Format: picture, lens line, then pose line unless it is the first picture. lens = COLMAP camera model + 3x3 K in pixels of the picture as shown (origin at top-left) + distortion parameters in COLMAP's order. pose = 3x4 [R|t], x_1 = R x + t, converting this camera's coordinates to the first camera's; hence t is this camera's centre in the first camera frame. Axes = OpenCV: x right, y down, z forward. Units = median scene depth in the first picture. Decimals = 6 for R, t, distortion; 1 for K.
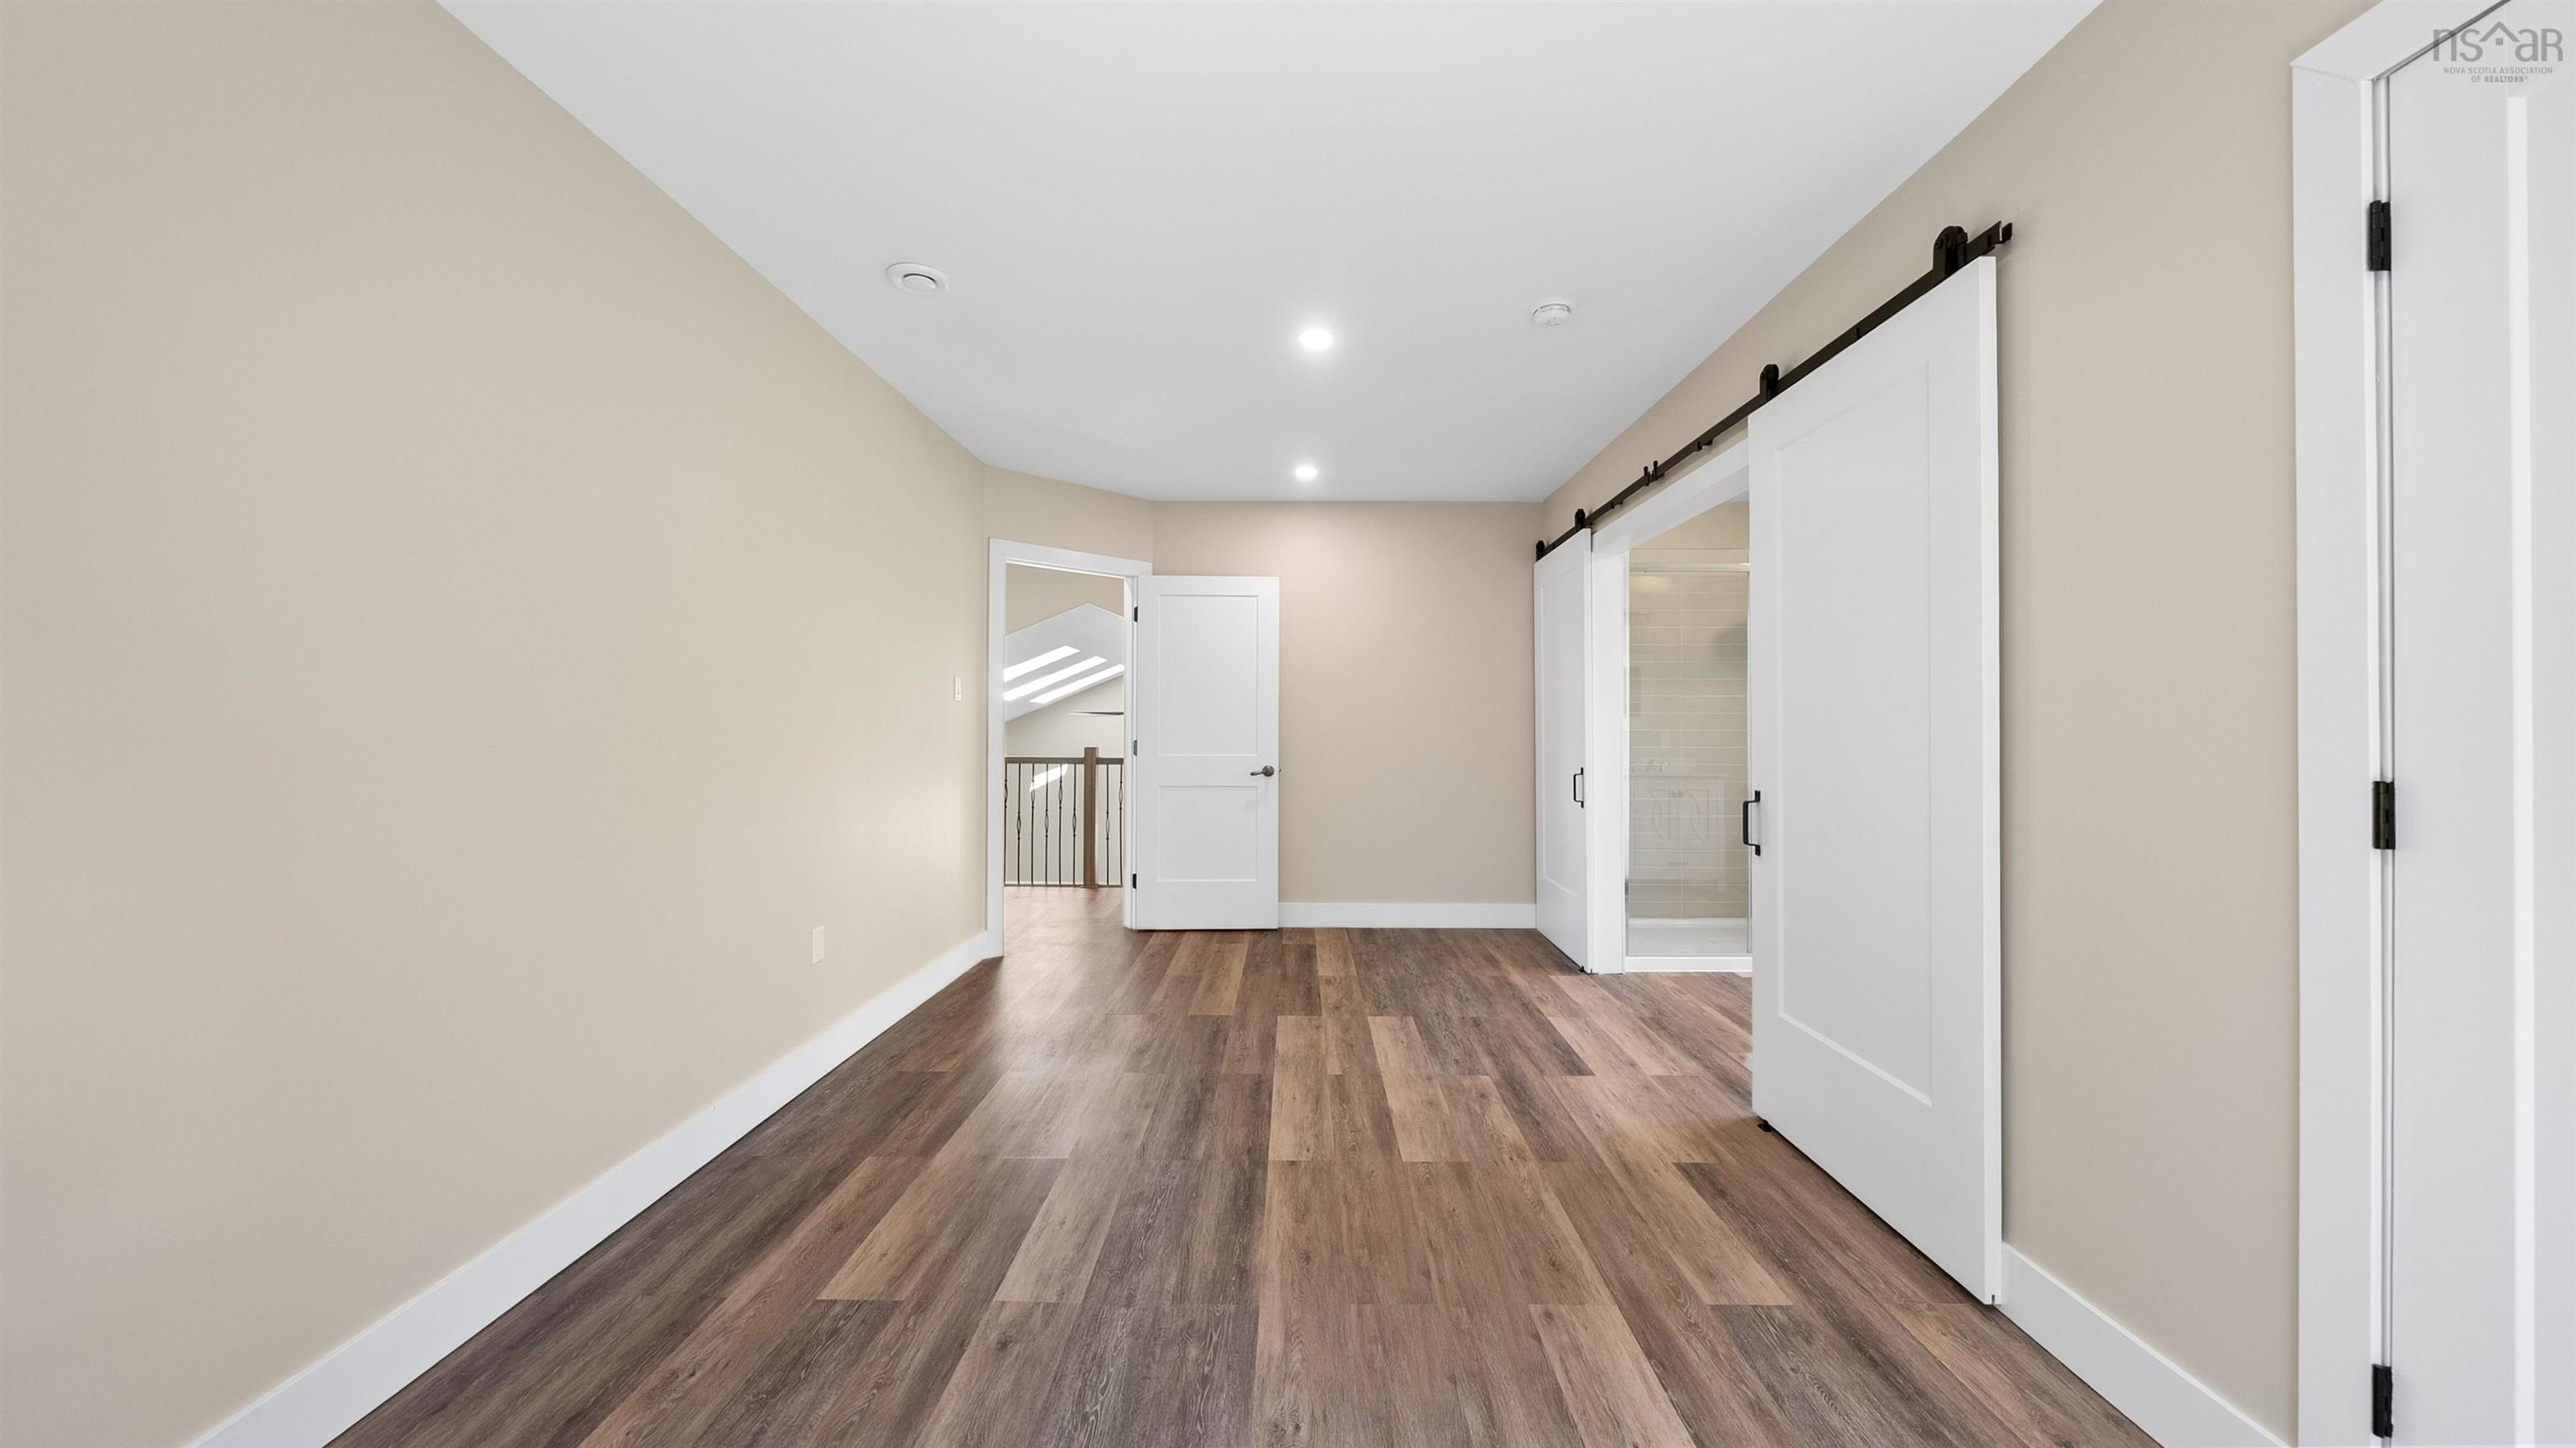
lens RADIAL K [[891.5, 0, 1287.5], [0, 891.5, 723.3], [0, 0, 1]] dist [-0.011167, 0.000711]
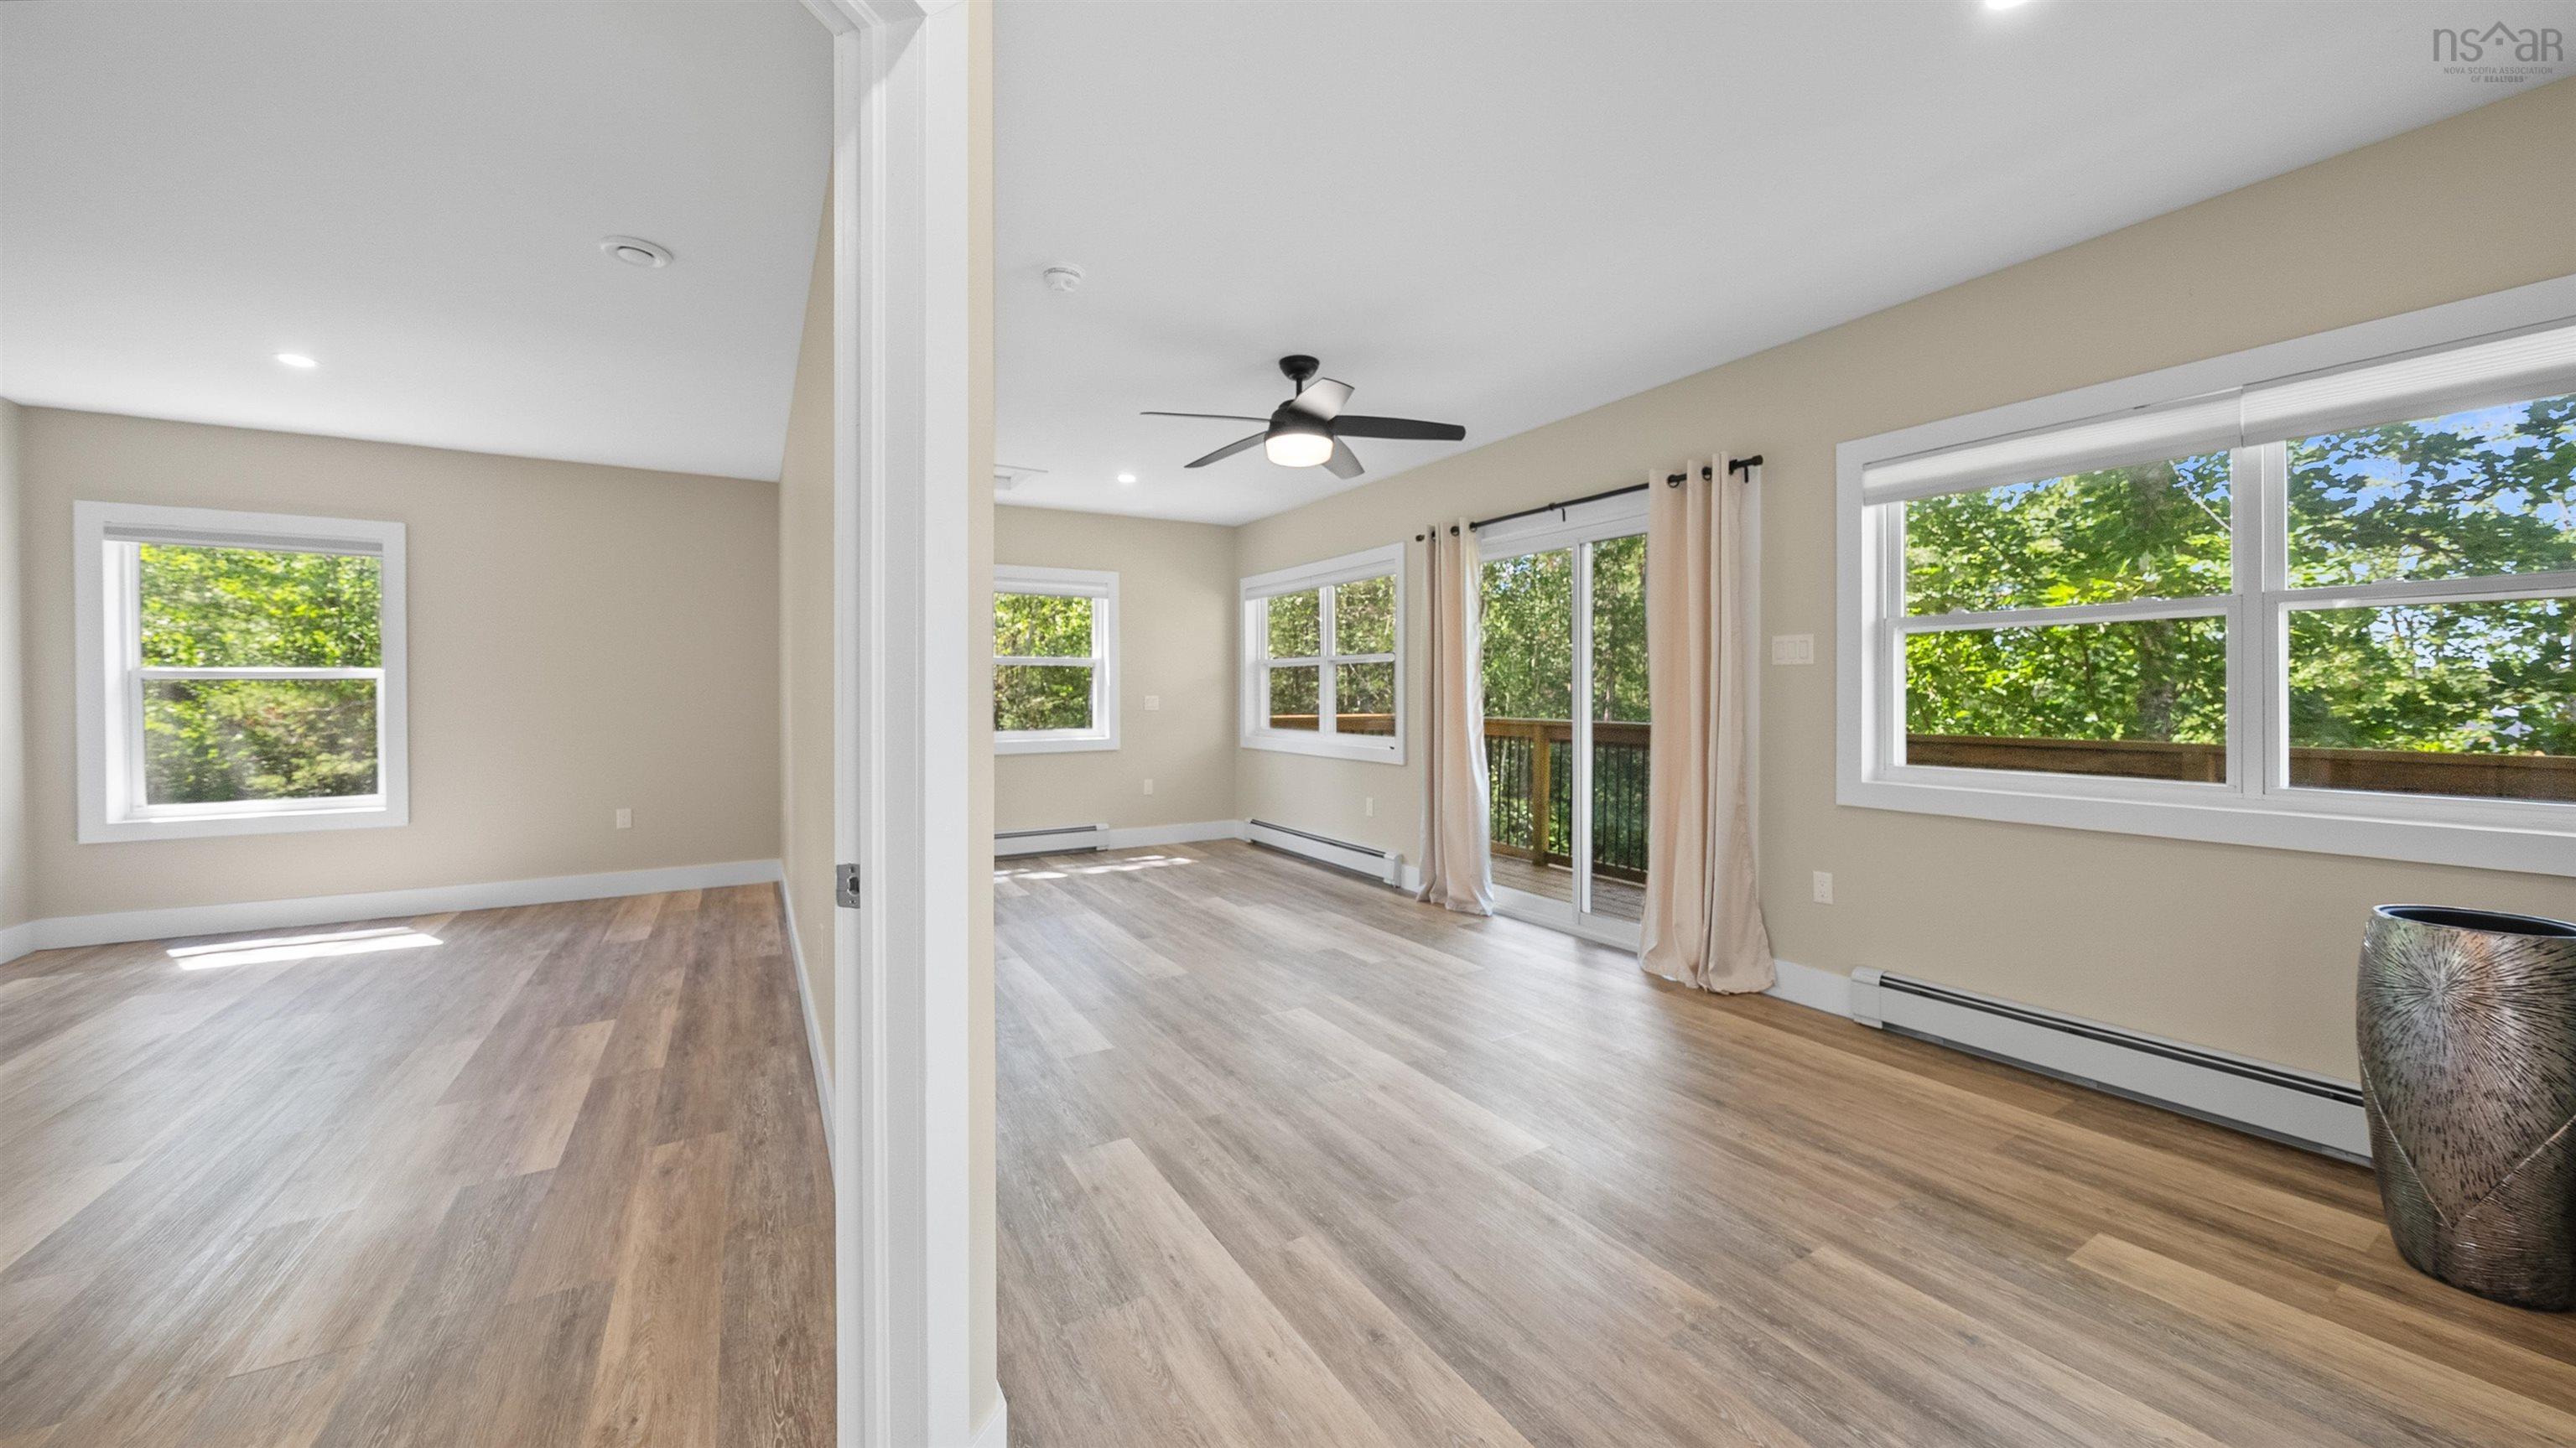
lens RADIAL K [[891.5, 0, 1288.6], [0, 891.5, 703.2], [0, 0, 1]] dist [-0.011167, 0.000711]
pose [[-0.847717, 0.002067, -0.530445, -0.477705], [0.000049, 0.999993, 0.003818, 0.006292], [0.530449, 0.003210, -0.847711, 2.088019]]
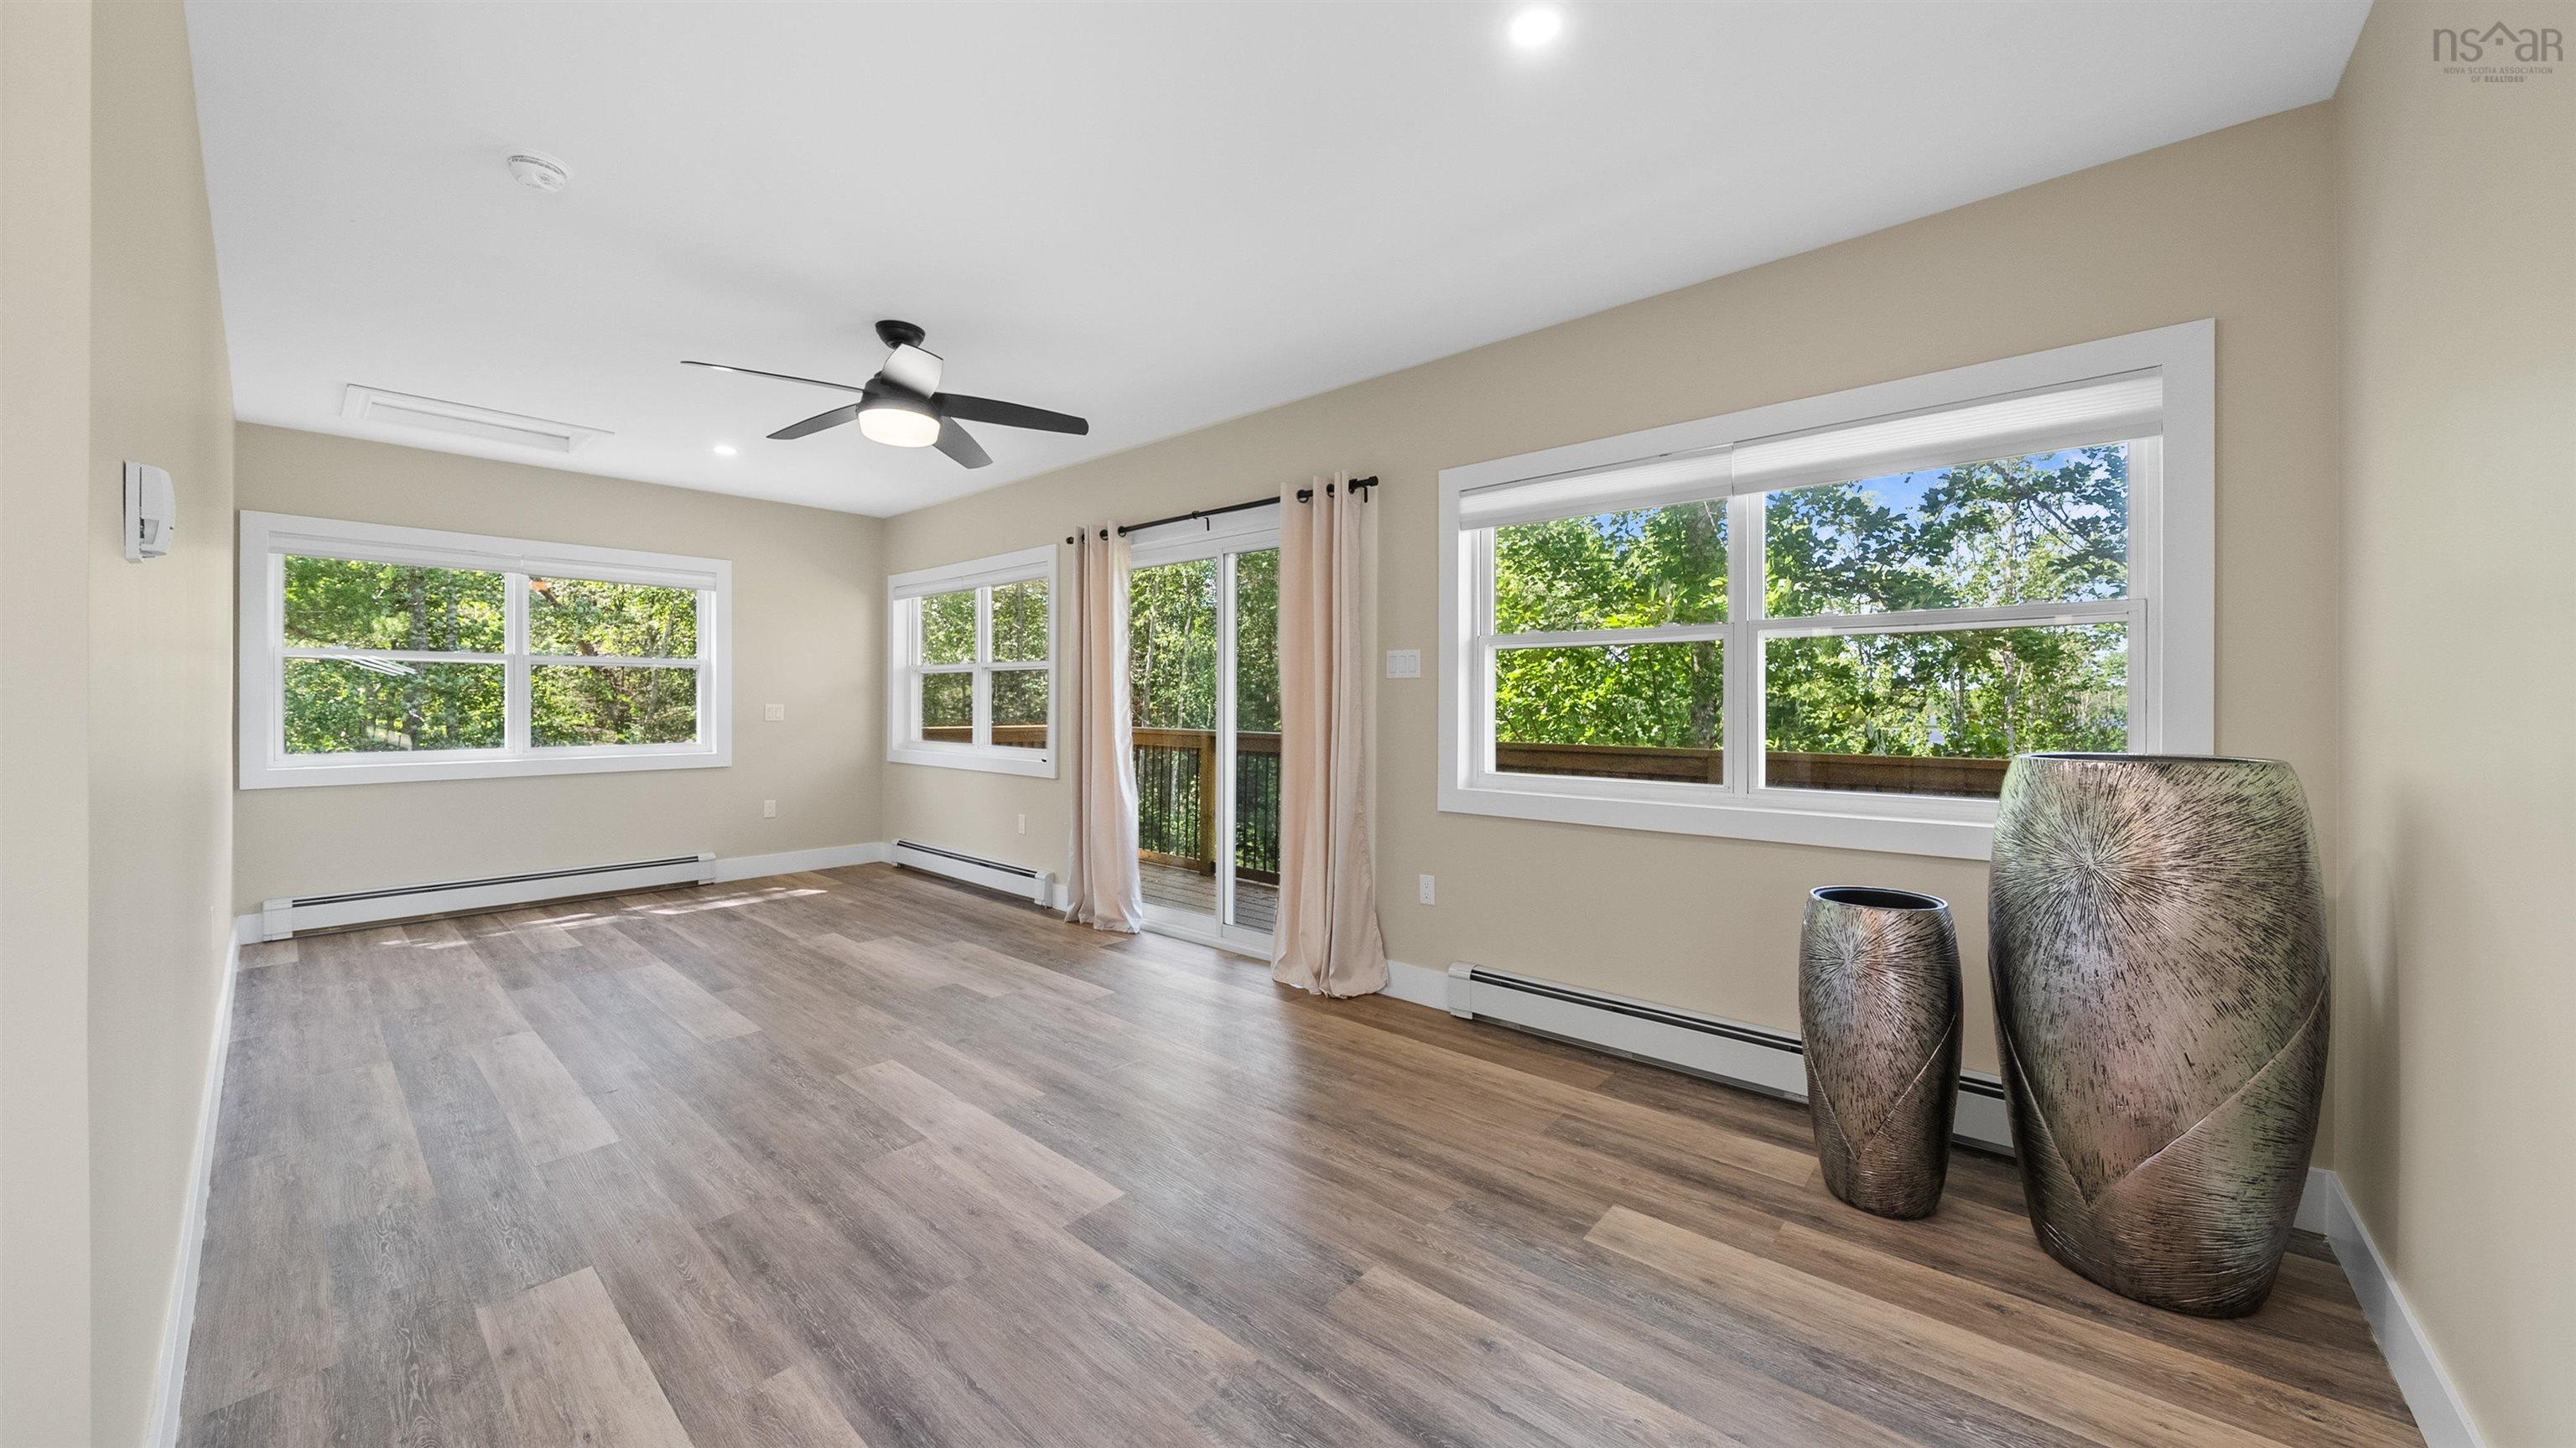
lens RADIAL K [[891.5, 0, 1269.5], [0, 891.5, 711.8], [0, 0, 1]] dist [-0.011167, 0.000711]
pose [[-0.644159, -0.002340, -0.764888, -0.611929], [-0.004303, 0.999991, 0.000565, 0.006618], [0.764880, 0.003655, -0.644163, 2.100870]]
